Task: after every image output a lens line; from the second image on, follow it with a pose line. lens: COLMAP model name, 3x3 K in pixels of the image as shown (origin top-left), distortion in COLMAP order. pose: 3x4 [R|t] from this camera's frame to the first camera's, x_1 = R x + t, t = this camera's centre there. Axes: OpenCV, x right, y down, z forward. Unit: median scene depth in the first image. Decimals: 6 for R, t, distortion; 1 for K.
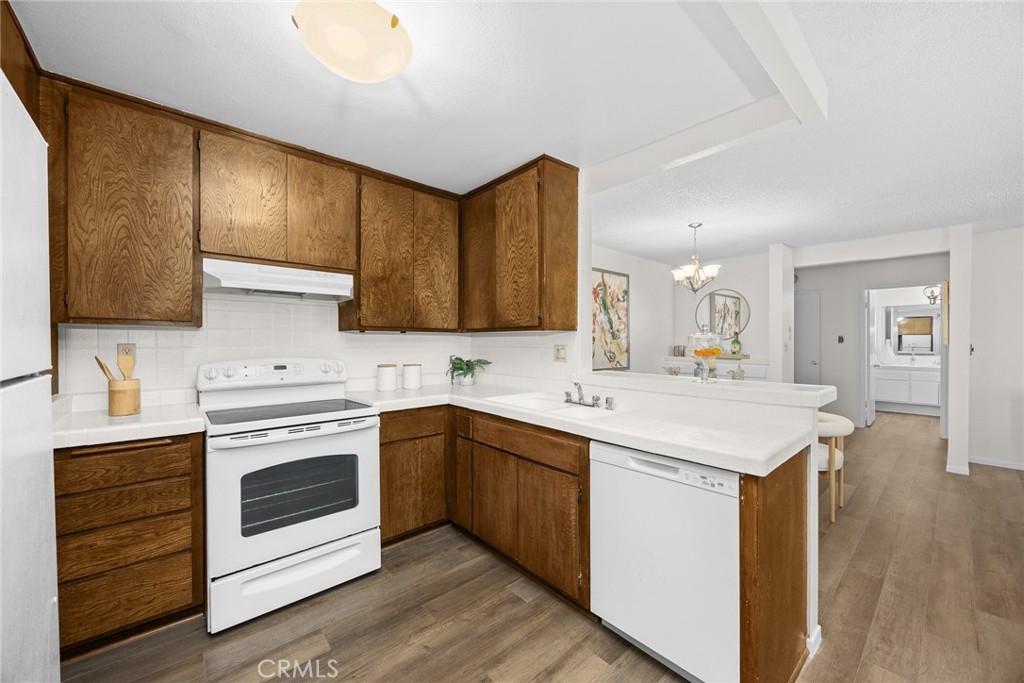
lens RADIAL K [[392.3, 0, 510.9], [0, 392.3, 345.3], [0, 0, 1]] dist [0.001622, -0.000401]
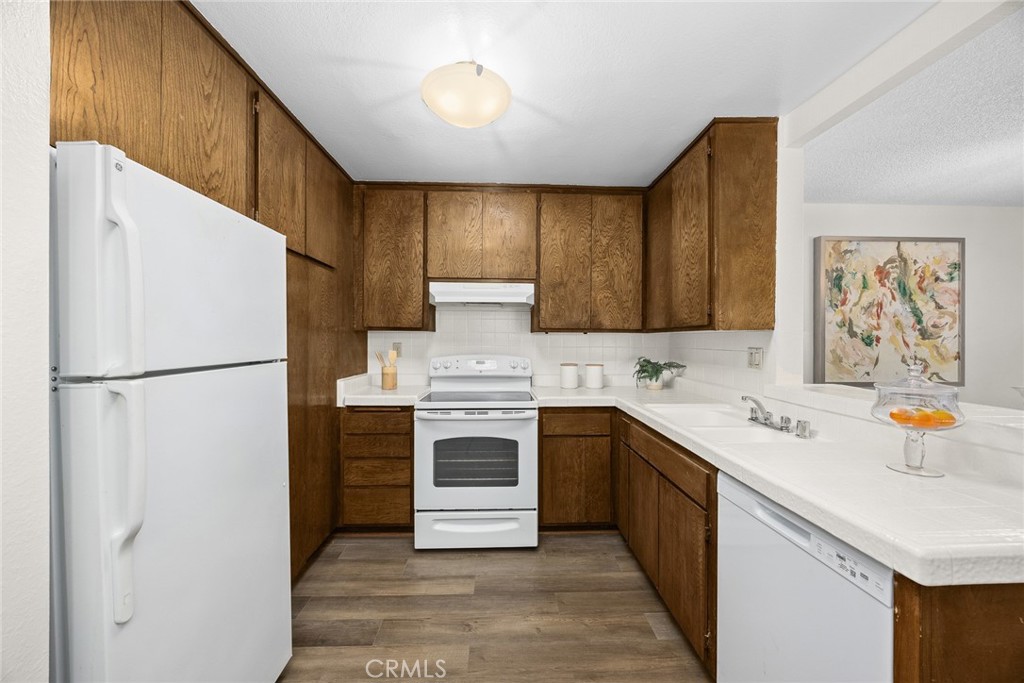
lens RADIAL K [[392.3, 0, 516.2], [0, 392.3, 343.3], [0, 0, 1]] dist [0.001622, -0.000401]
pose [[0.775018, 0.008283, -0.631885, 0.294493], [-0.008437, 0.999961, 0.002759, -0.009228], [0.631883, 0.003193, 0.775057, 0.094614]]
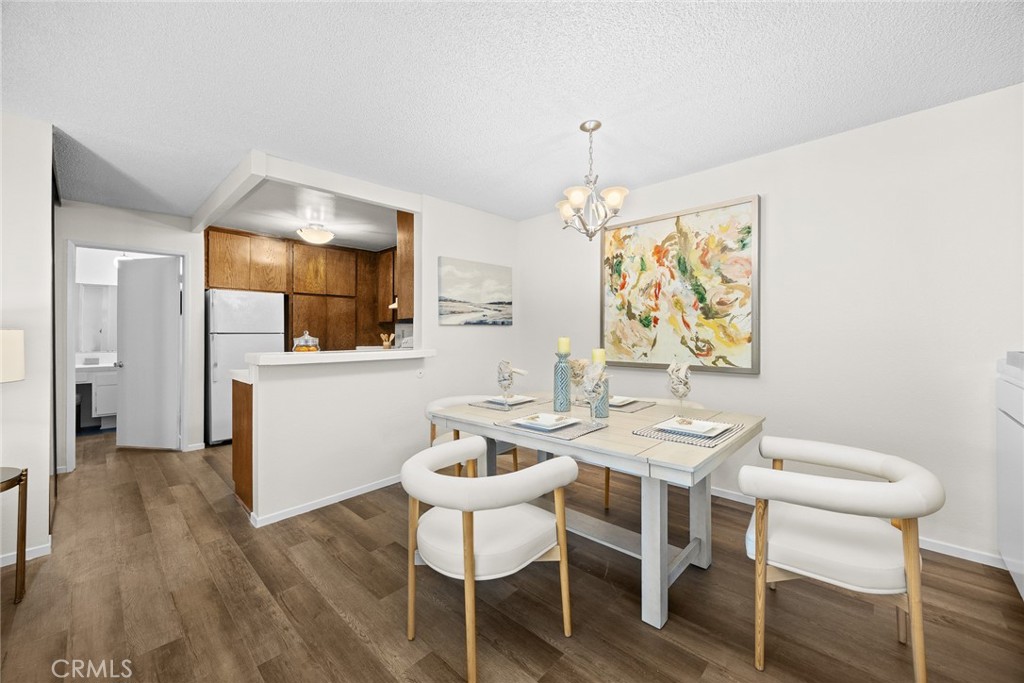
lens RADIAL K [[392.3, 0, 514.3], [0, 392.3, 340.4], [0, 0, 1]] dist [0.001622, -0.000401]
pose [[0.093545, 0.016957, -0.995471, 1.670031], [-0.004206, 0.999853, 0.016636, 0.018022], [0.995606, 0.002631, 0.093602, 1.307047]]
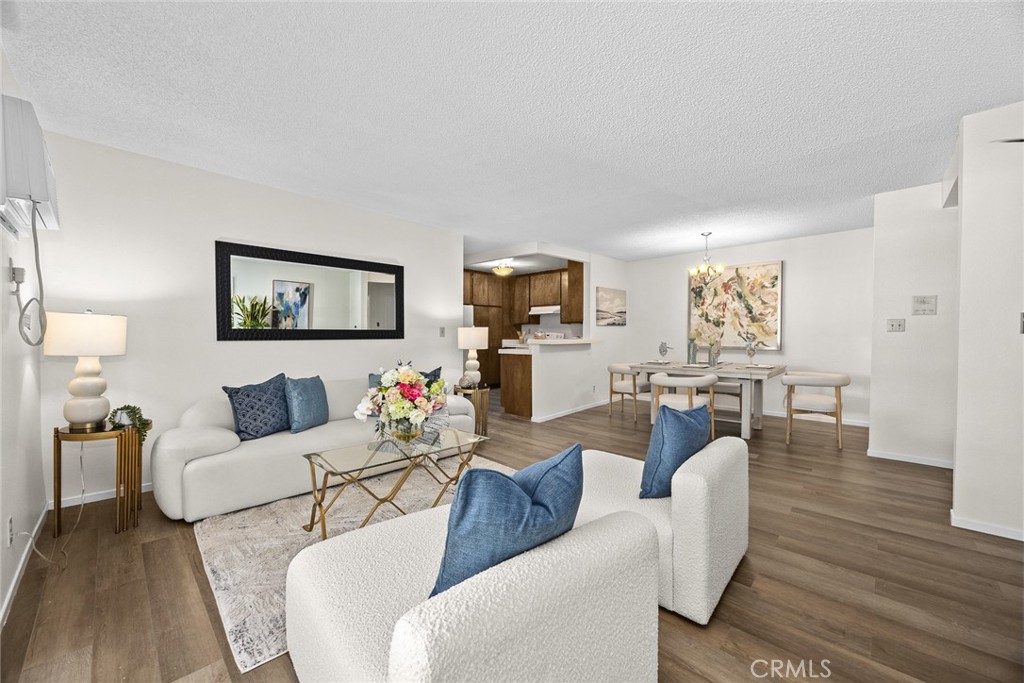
lens RADIAL K [[392.3, 0, 508.1], [0, 392.3, 346.9], [0, 0, 1]] dist [0.001622, -0.000401]
pose [[0.075705, 0.030871, -0.996652, 2.734680], [-0.007496, 0.999510, 0.030390, 0.054676], [0.997102, 0.005171, 0.075899, 0.387824]]
